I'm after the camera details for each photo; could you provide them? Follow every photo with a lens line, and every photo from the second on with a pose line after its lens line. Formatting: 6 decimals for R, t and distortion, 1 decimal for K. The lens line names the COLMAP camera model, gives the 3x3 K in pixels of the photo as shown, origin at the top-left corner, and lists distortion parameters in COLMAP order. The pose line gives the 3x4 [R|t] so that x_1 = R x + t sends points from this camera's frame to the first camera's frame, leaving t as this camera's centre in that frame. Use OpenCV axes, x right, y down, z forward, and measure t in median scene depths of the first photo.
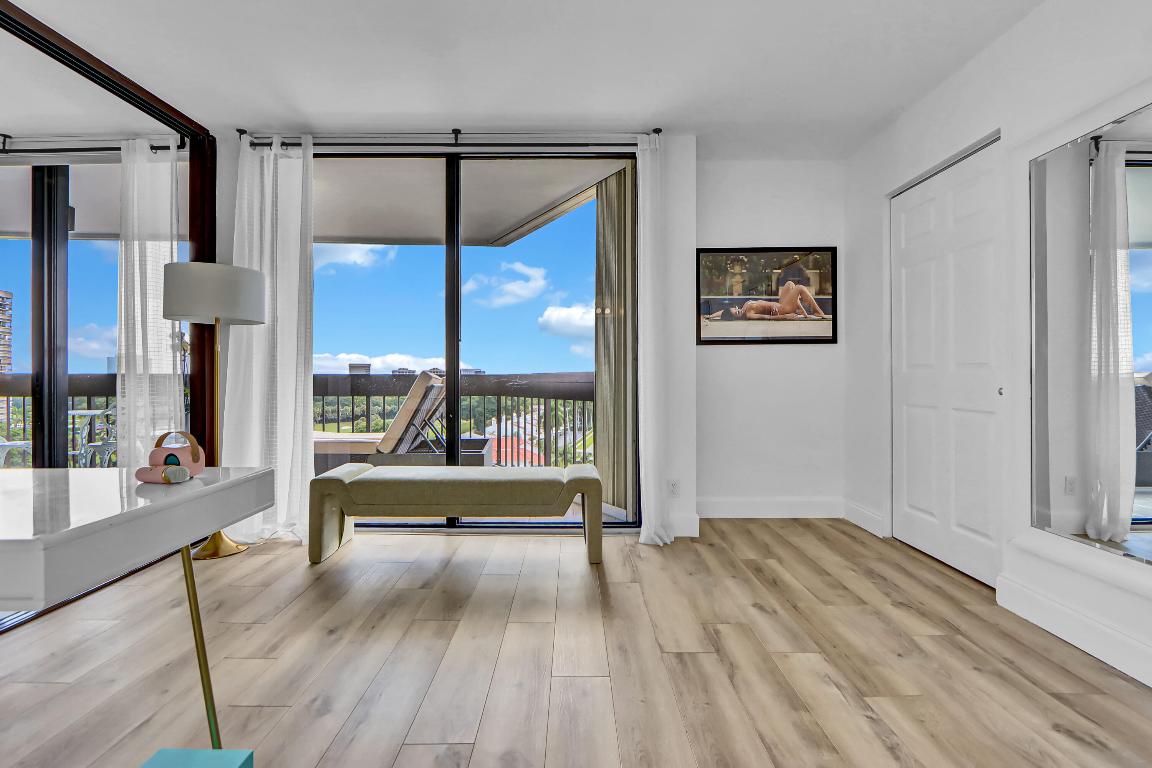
lens RADIAL K [[545.3, 0, 570.0], [0, 545.3, 367.9], [0, 0, 1]] dist [-0.001226, -0.006195]
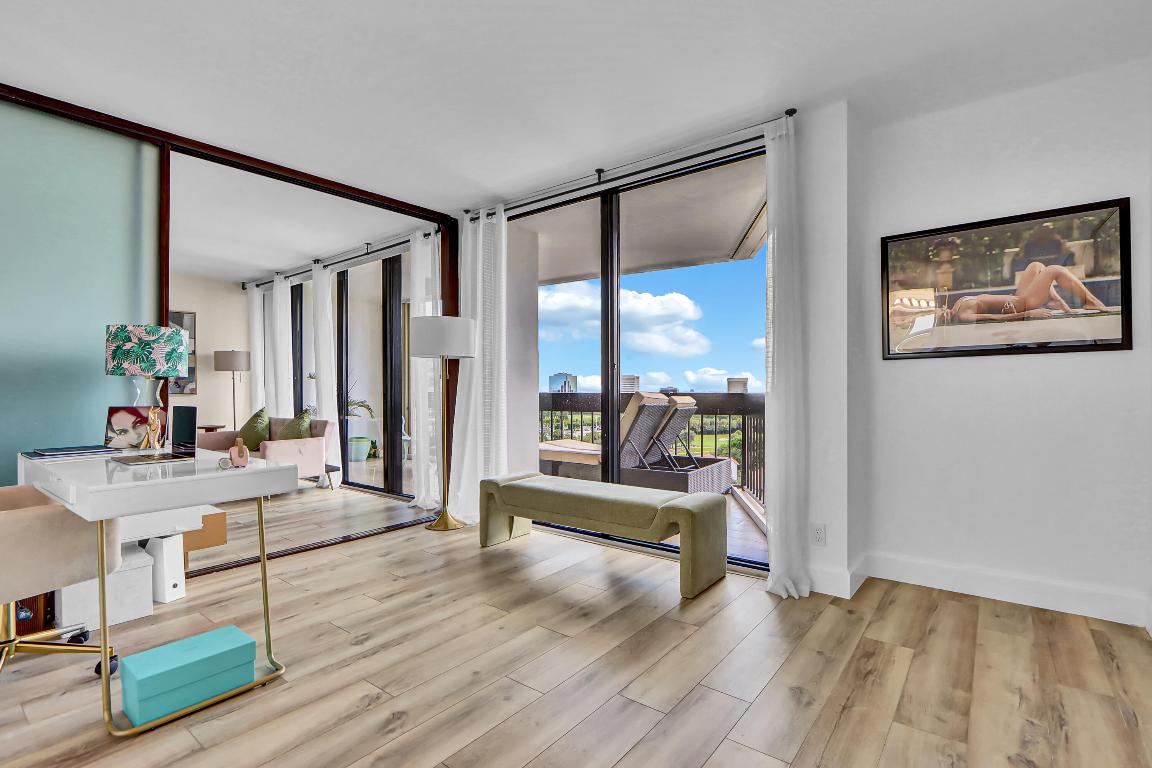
lens RADIAL K [[543.0, 0, 576.0], [0, 543.0, 384.0], [0, 0, 1]] dist [-0.006129, -0.000145]
pose [[0.788788, -0.008321, -0.614609, 0.405775], [0.010357, 0.999946, -0.000247, -0.012685], [0.614578, -0.006170, 0.788832, 0.119963]]
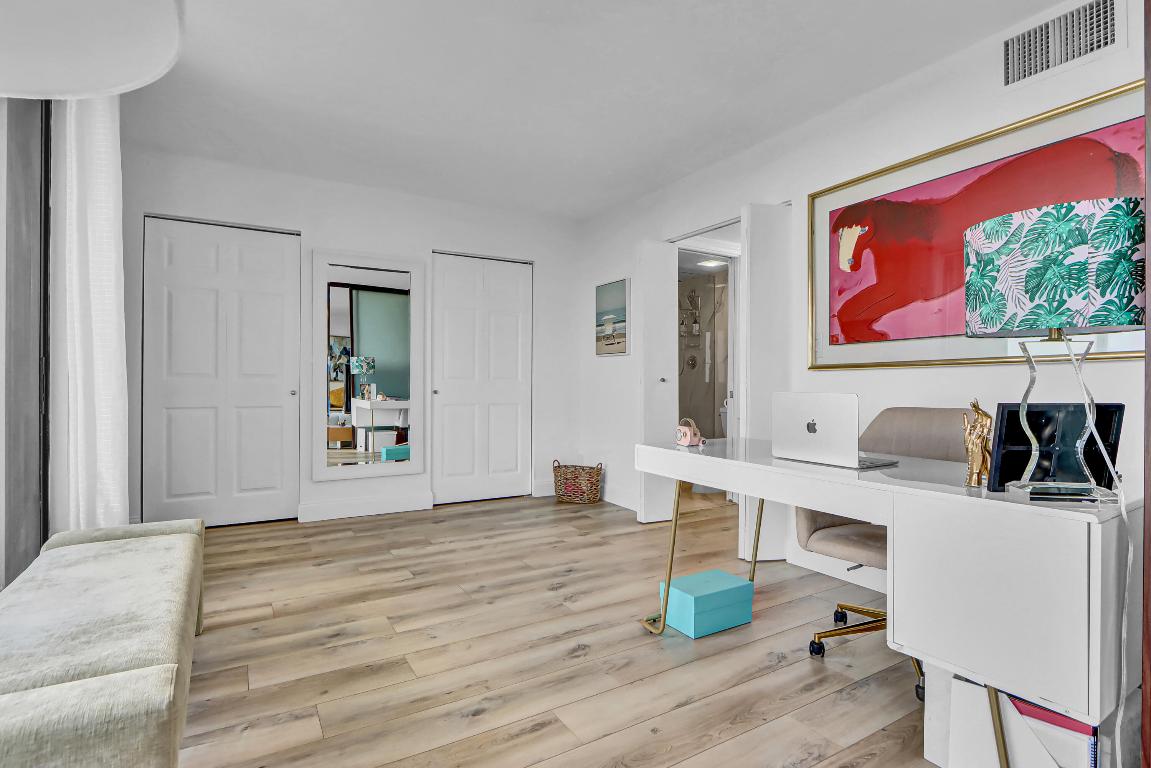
lens RADIAL K [[561.0, 0, 575.5], [0, 561.0, 384.0], [0, 0, 1]] dist [-0.001108, -0.000064]
pose [[-0.524551, -0.003326, 0.851372, -0.753951], [-0.015044, 0.999872, -0.005363, 0.009194], [-0.851246, -0.015621, -0.524534, 0.824209]]
